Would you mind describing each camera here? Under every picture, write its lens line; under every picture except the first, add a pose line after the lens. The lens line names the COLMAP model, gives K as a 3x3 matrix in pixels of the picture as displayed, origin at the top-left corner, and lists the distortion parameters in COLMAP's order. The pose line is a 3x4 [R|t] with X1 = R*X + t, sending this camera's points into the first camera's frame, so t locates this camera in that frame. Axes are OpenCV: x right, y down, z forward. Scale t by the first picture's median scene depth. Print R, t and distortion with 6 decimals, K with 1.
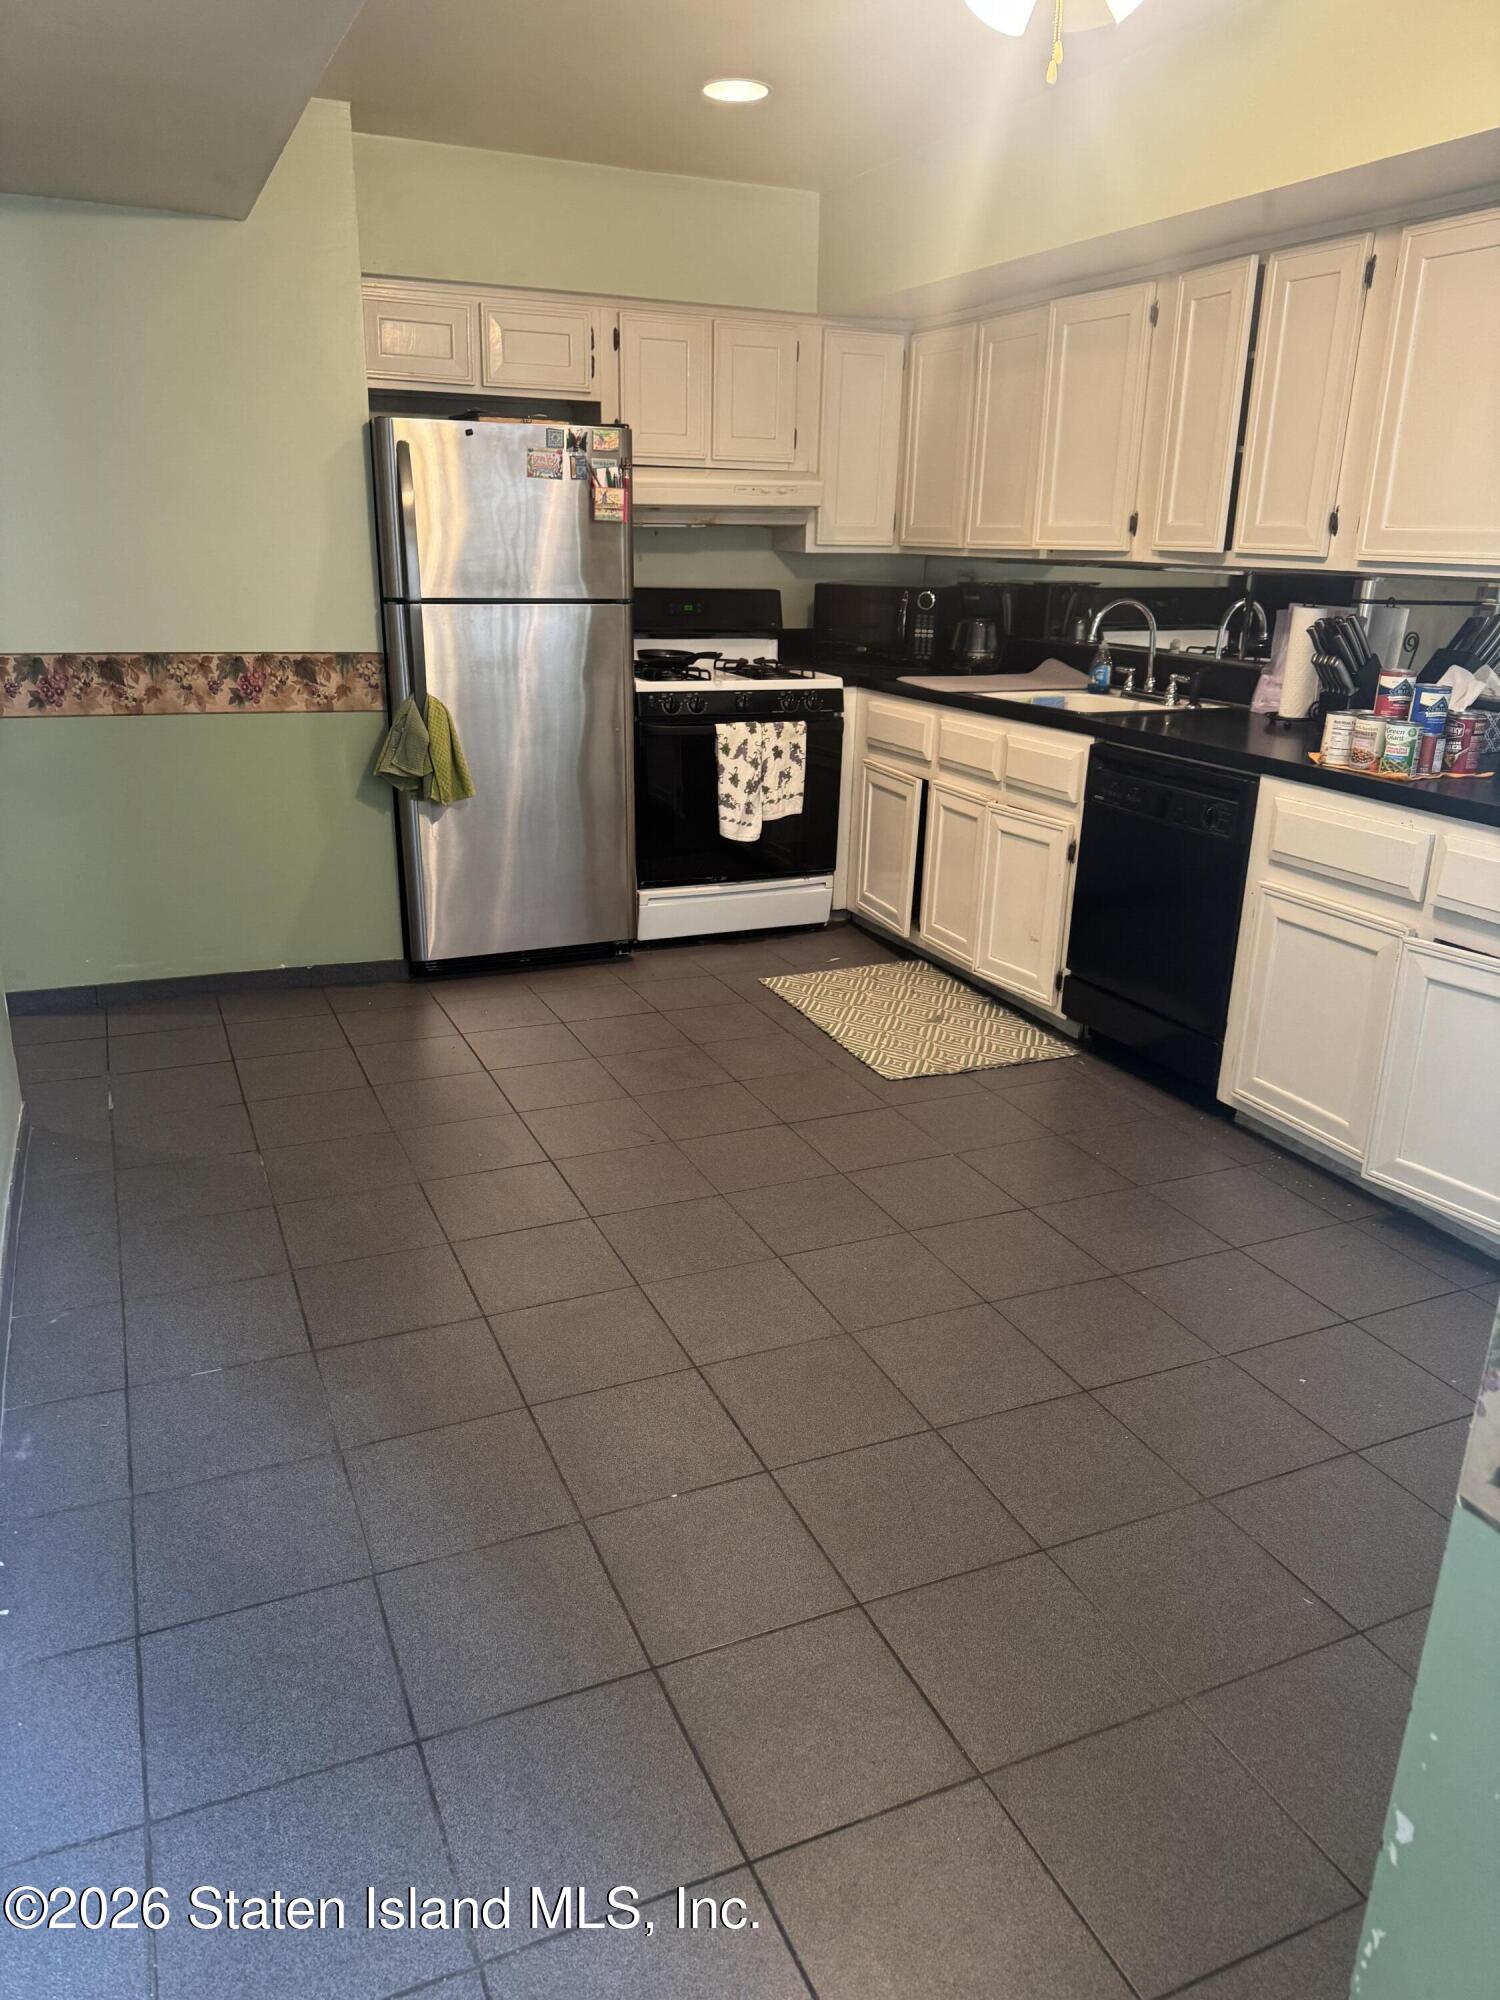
lens RADIAL K [[1411.6, 0, 751.8], [0, 1411.6, 999.0], [0, 0, 1]] dist [0.049264, -0.036619]
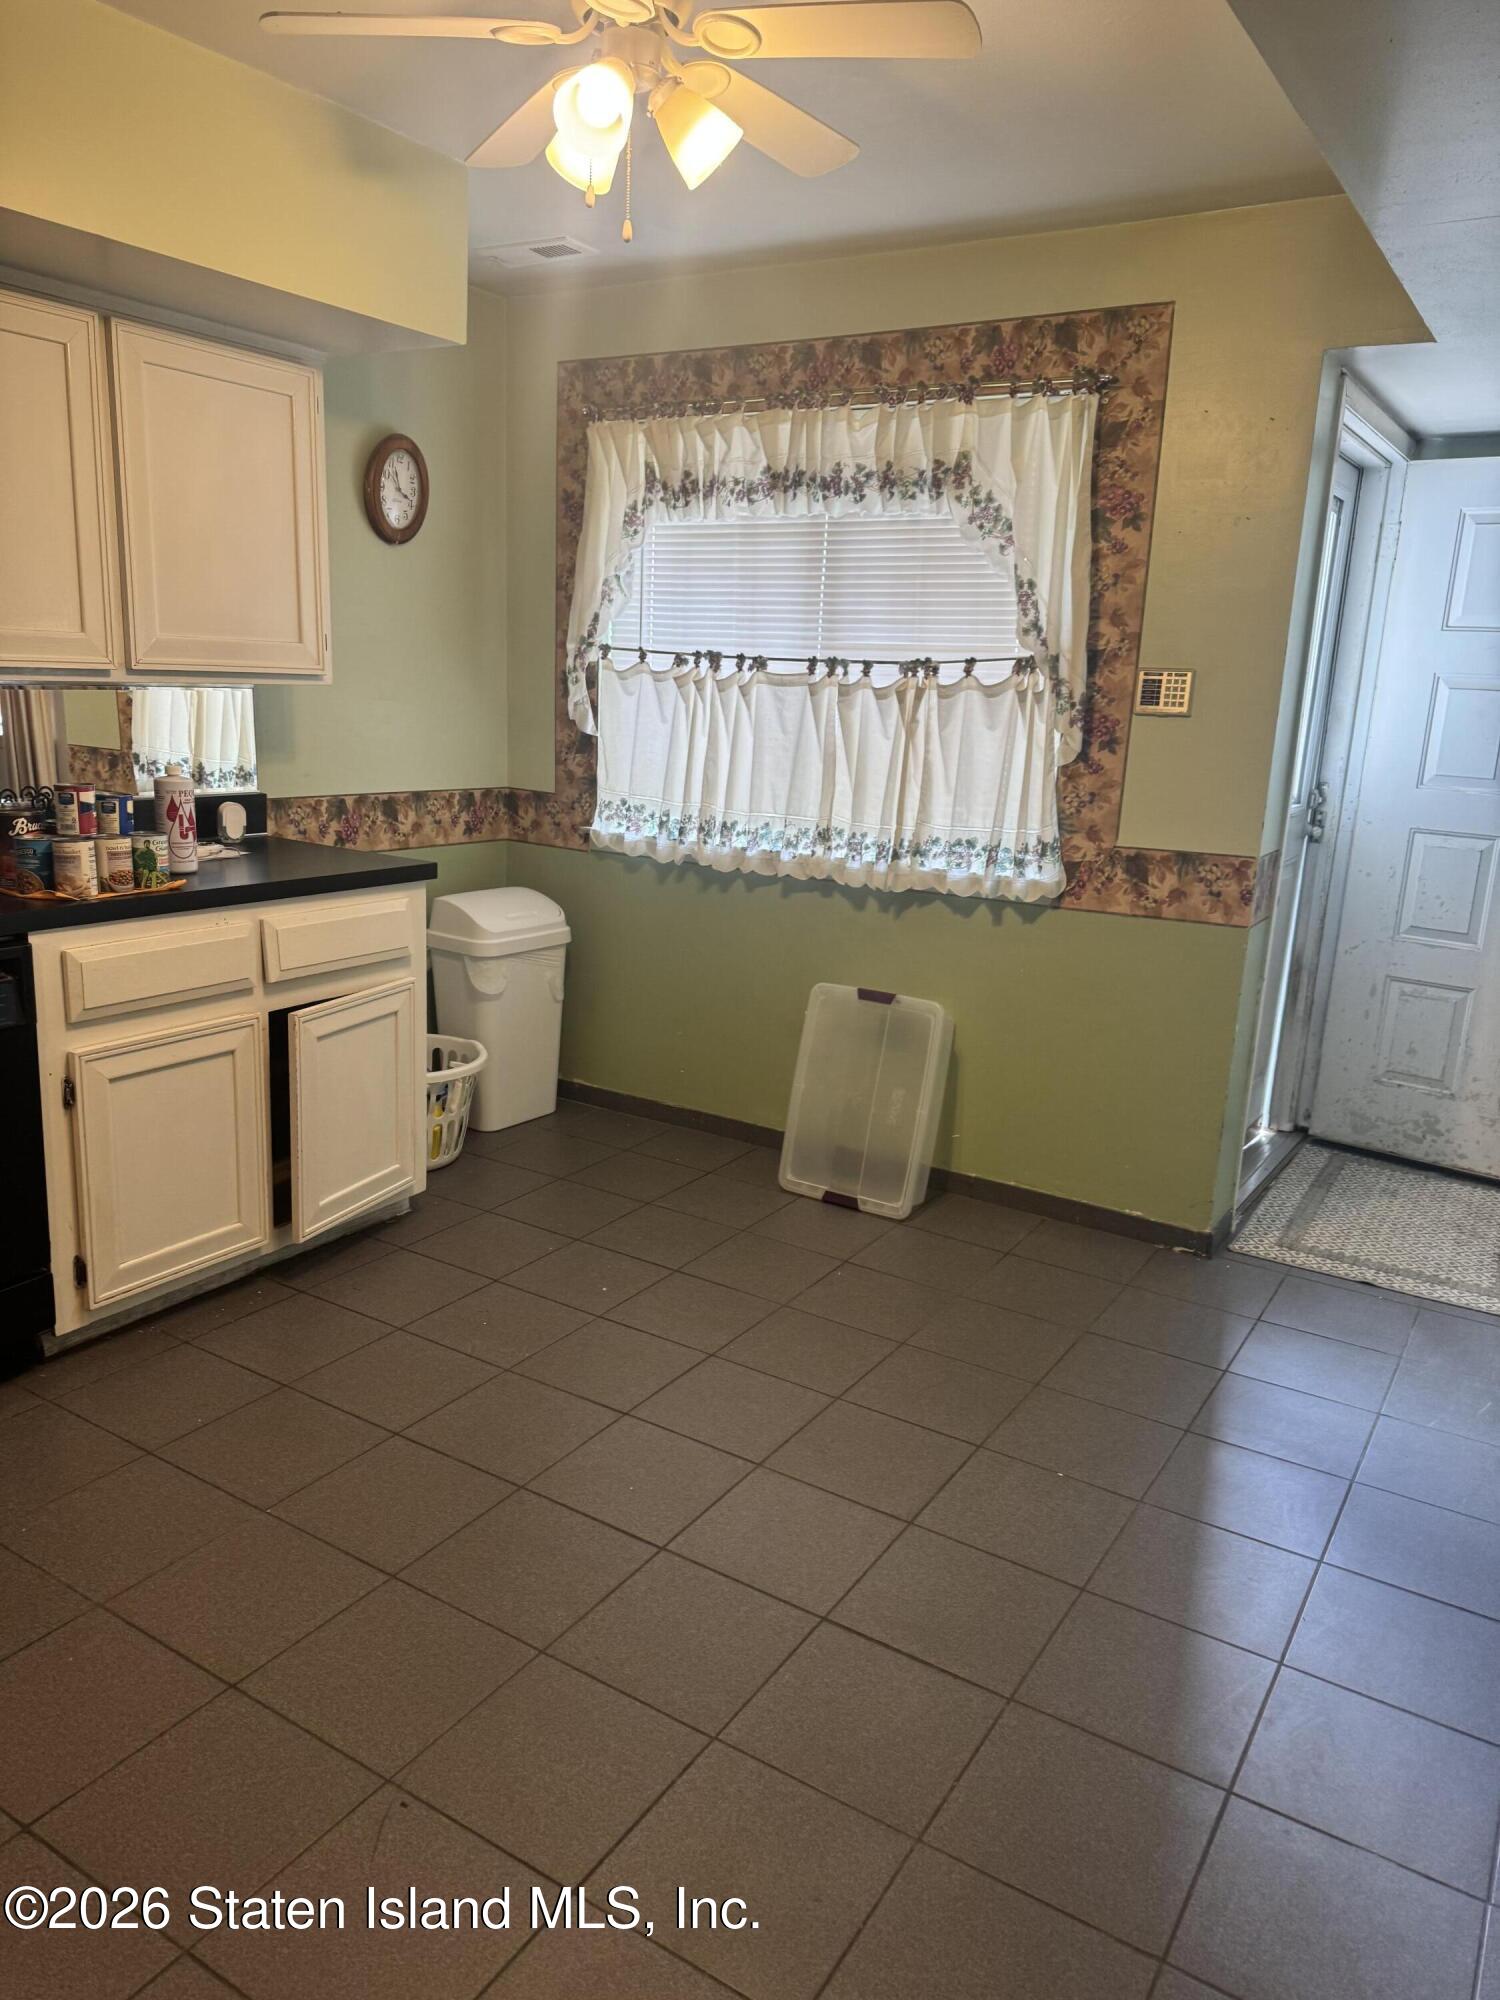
lens RADIAL K [[1411.6, 0, 749.3], [0, 1411.6, 1004.4], [0, 0, 1]] dist [0.049264, -0.036619]
pose [[-0.561227, -0.235970, 0.793311, -0.510702], [0.207439, 0.887800, 0.410828, -0.366605], [-0.801245, 0.395132, -0.449308, 1.053871]]
